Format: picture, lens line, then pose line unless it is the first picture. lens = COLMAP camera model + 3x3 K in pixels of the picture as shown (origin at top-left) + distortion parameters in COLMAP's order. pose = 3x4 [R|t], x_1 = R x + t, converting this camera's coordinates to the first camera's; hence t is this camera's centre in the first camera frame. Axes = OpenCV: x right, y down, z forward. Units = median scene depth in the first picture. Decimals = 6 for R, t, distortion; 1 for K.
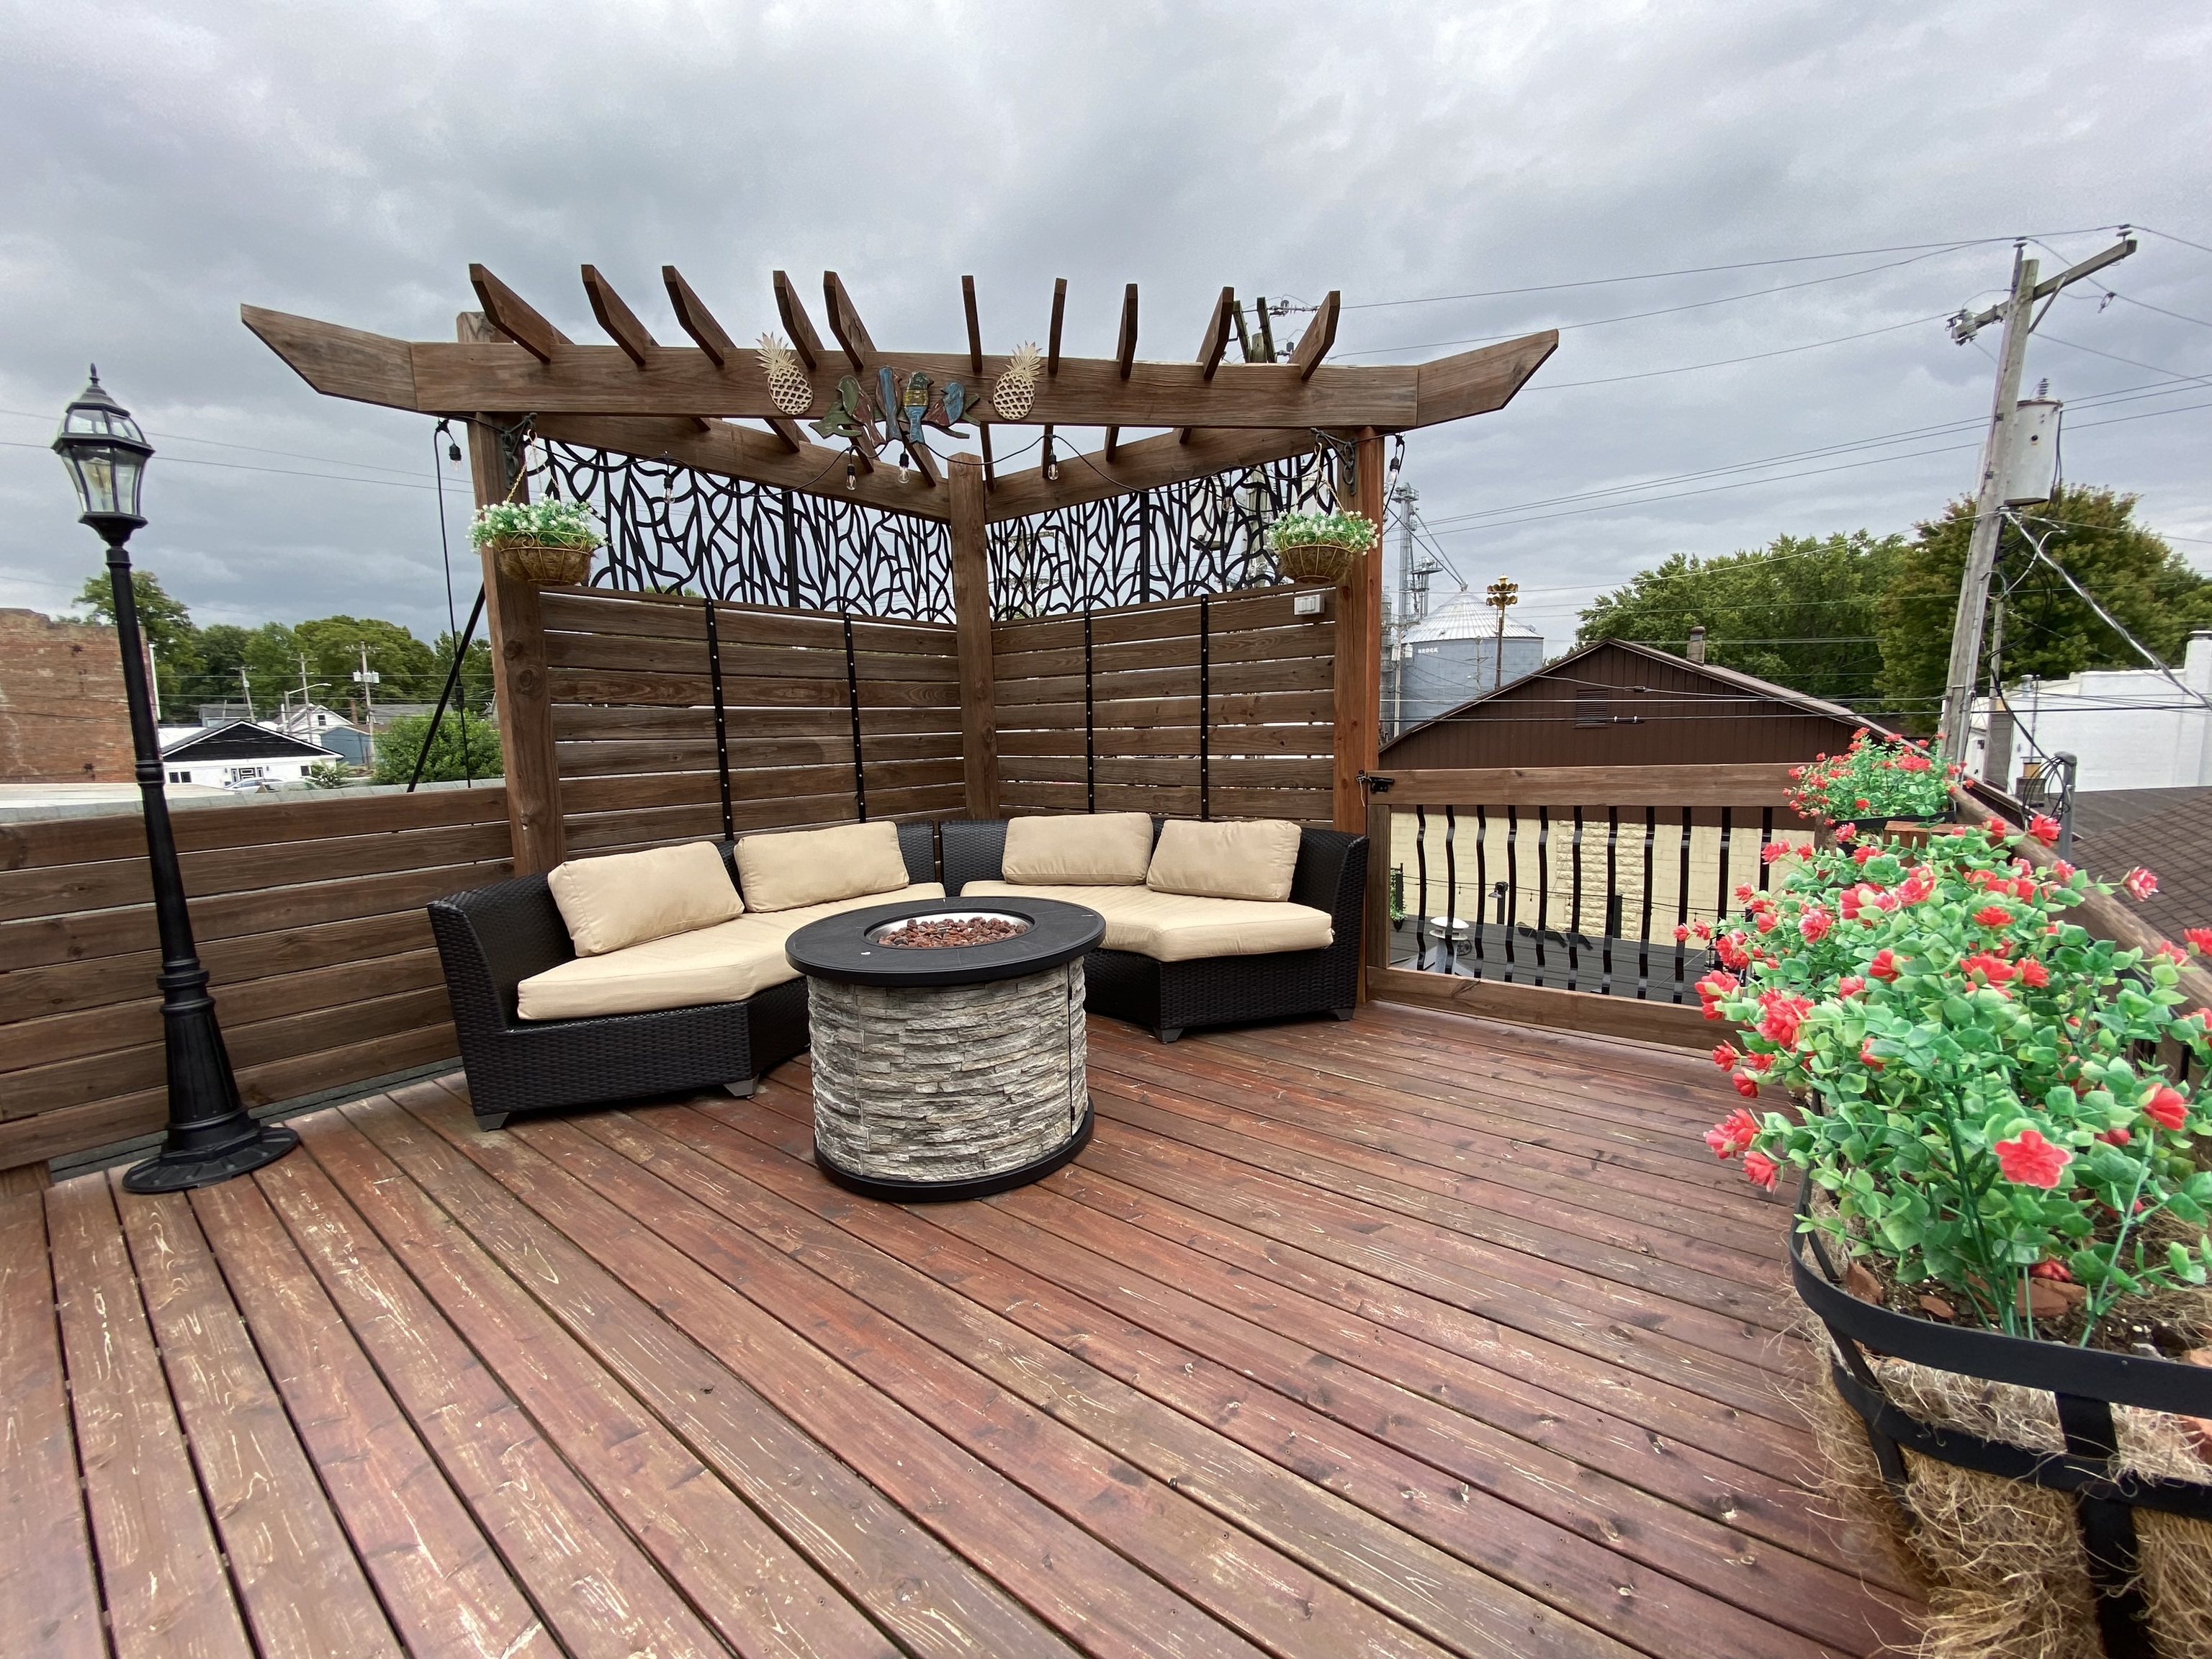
lens RADIAL K [[886.8, 0, 1109.0], [0, 886.8, 831.4], [0, 0, 1]] dist [0.024037, -0.021644]
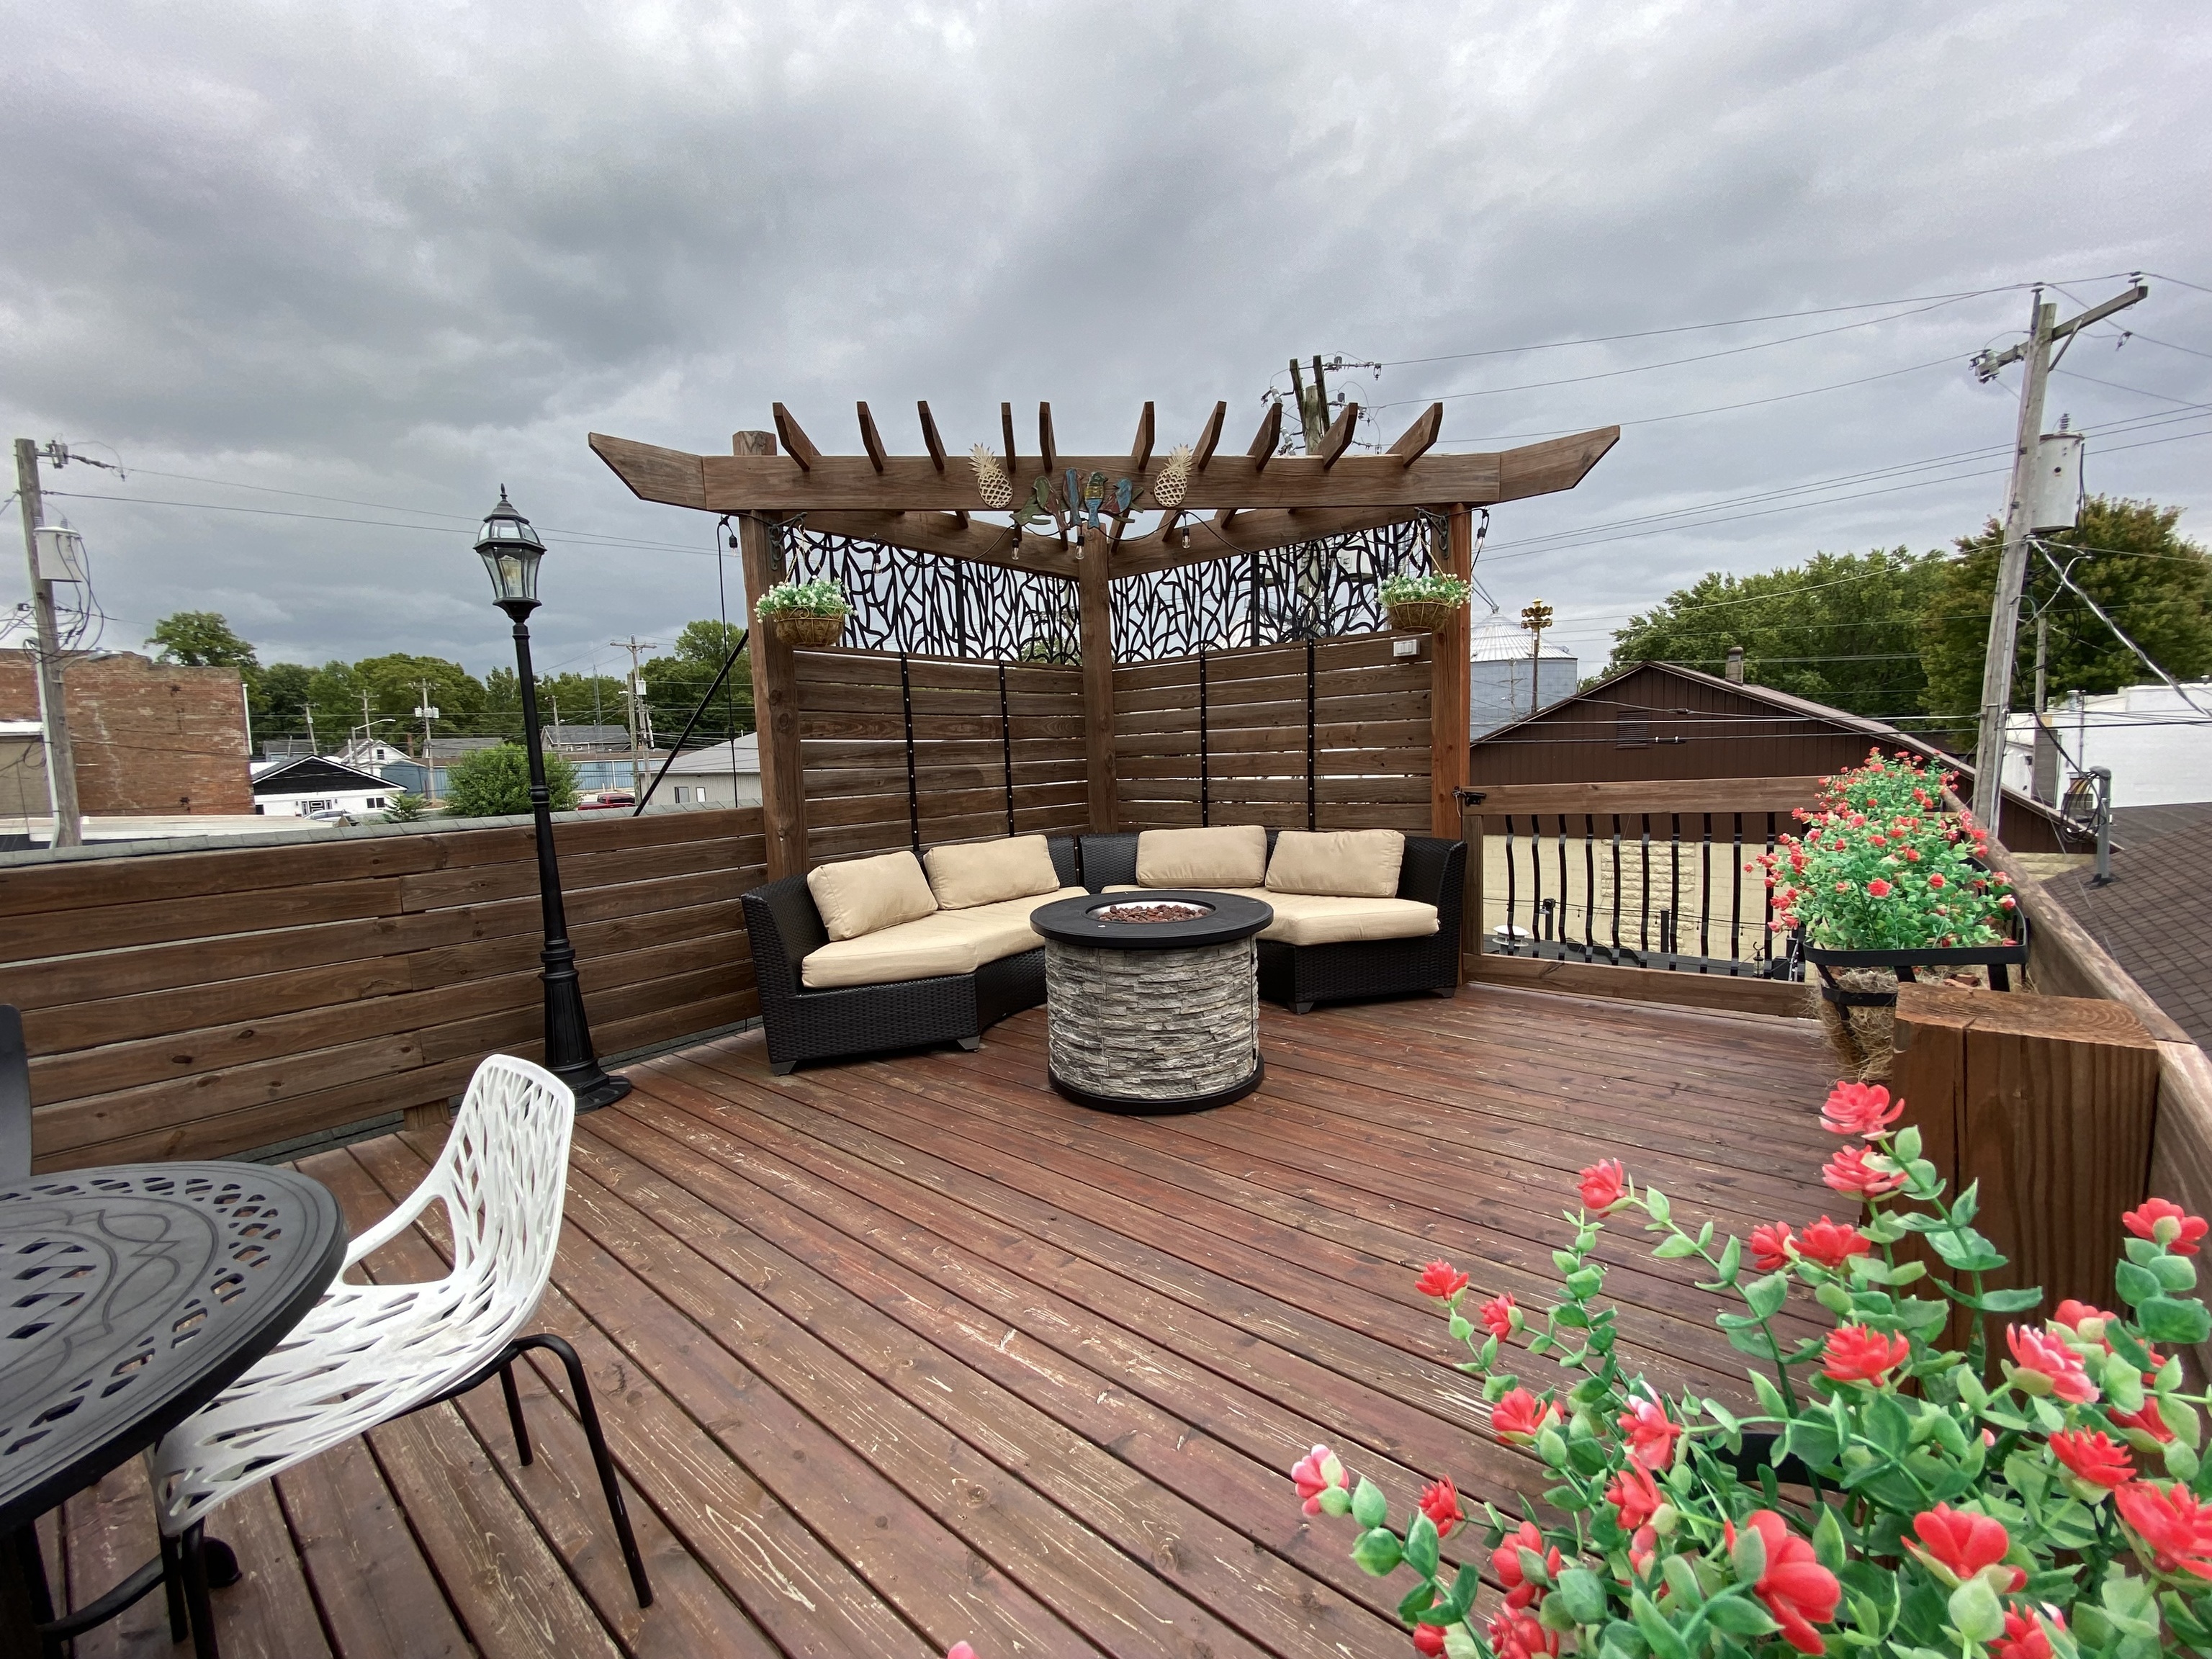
lens RADIAL K [[886.8, 0, 1109.0], [0, 886.8, 831.4], [0, 0, 1]] dist [0.024037, -0.021644]
pose [[0.999446, -0.008206, -0.032252, -0.113680], [0.007281, 0.999561, -0.028709, 0.017301], [0.032473, 0.028458, 0.999067, -0.162063]]
